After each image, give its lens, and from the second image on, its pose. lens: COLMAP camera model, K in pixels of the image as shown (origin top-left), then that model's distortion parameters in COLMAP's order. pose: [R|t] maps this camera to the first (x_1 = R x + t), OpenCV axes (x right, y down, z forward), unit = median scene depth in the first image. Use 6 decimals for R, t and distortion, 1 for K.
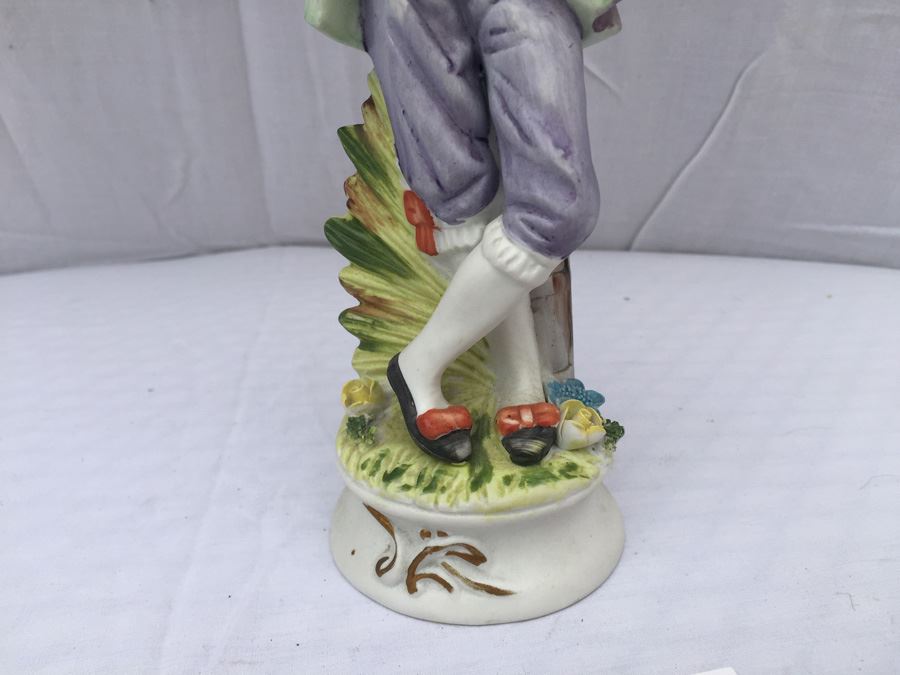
lens RADIAL K [[849.9, 0, 453.0], [0, 849.9, 345.4], [0, 0, 1]] dist [0.063636, -0.046200]
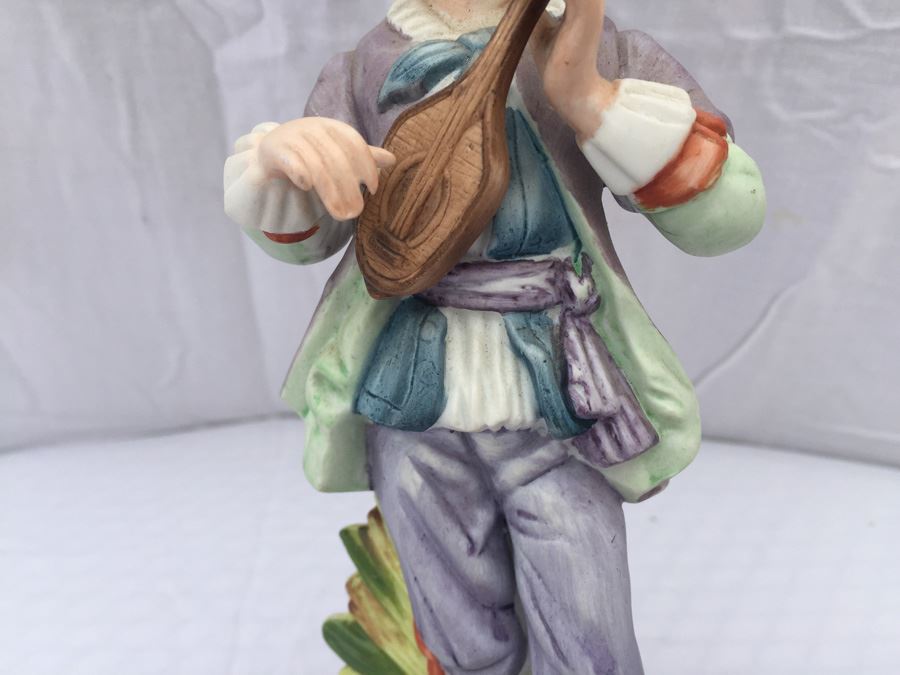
lens RADIAL K [[849.9, 0, 453.0], [0, 849.9, 345.4], [0, 0, 1]] dist [0.063636, -0.046200]
pose [[0.999971, 0.006603, -0.003759, -0.017200], [-0.006742, 0.999251, -0.038104, -0.444770], [0.003505, 0.038128, 0.999267, 0.124717]]
